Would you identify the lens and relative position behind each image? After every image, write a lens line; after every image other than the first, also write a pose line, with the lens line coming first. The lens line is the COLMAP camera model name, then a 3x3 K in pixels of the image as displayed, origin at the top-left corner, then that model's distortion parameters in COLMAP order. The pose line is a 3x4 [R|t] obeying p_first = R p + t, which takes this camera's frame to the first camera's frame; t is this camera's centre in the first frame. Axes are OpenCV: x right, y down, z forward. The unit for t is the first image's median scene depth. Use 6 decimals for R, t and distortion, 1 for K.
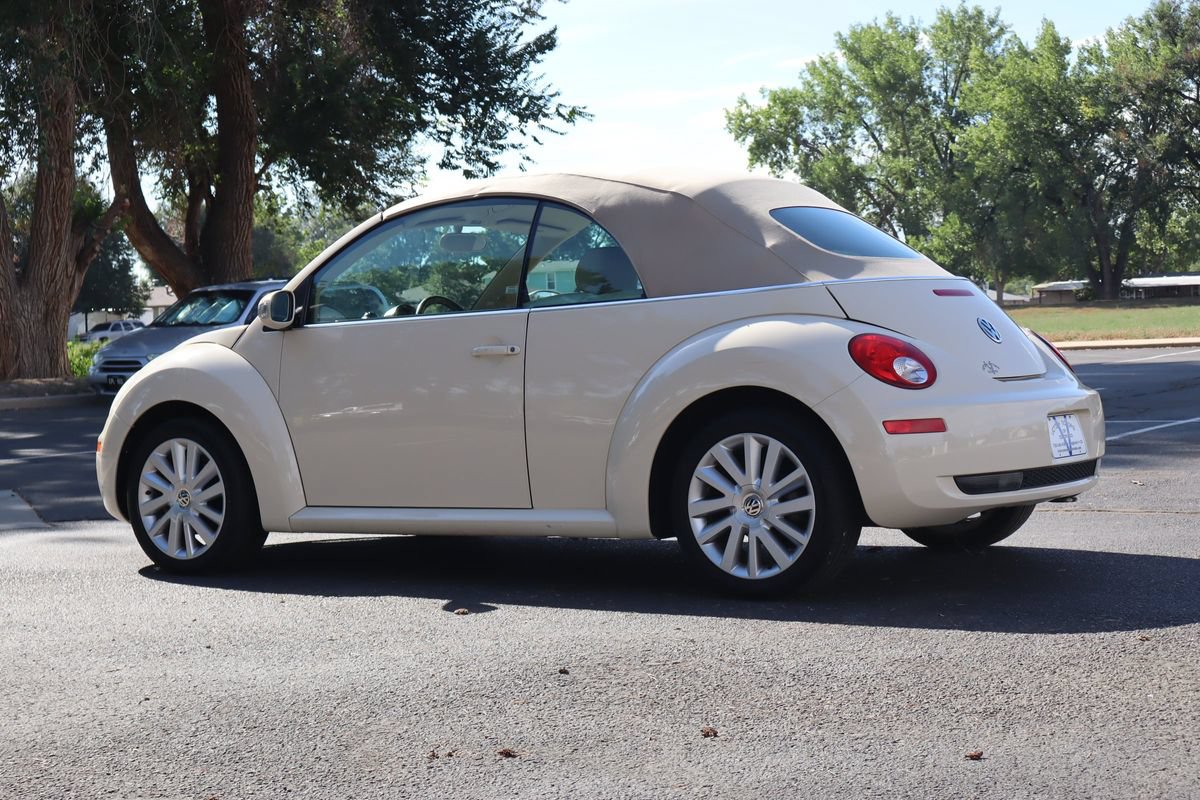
lens RADIAL K [[2048.5, 0, 536.2], [0, 2048.5, 400.0], [0, 0, 1]] dist [0.028273, 0.018543]
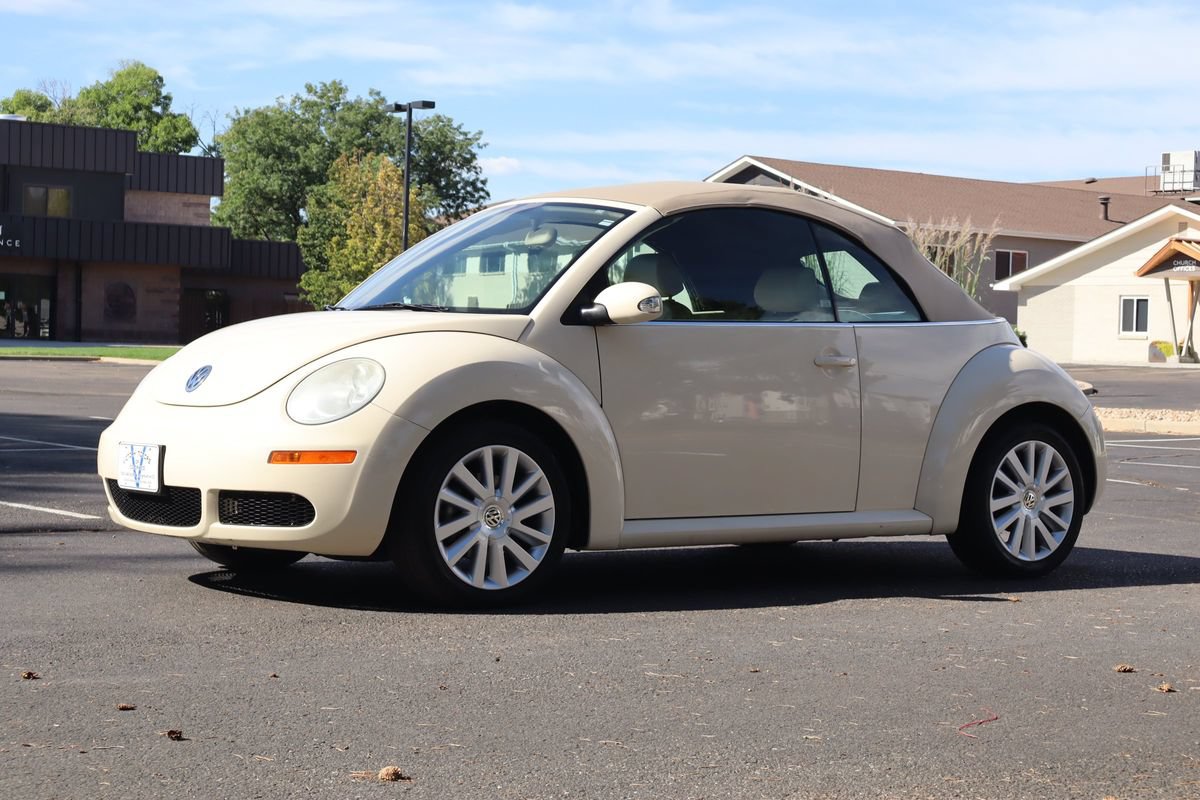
lens RADIAL K [[2390.0, 0, 518.8], [0, 2390.0, 400.5], [0, 0, 1]] dist [0.012828, 0.092199]
pose [[0.335160, 0.024918, 0.941832, -1.216724], [-0.007418, 0.999689, -0.023809, 0.026120], [-0.942132, 0.000993, 0.335241, 0.739352]]
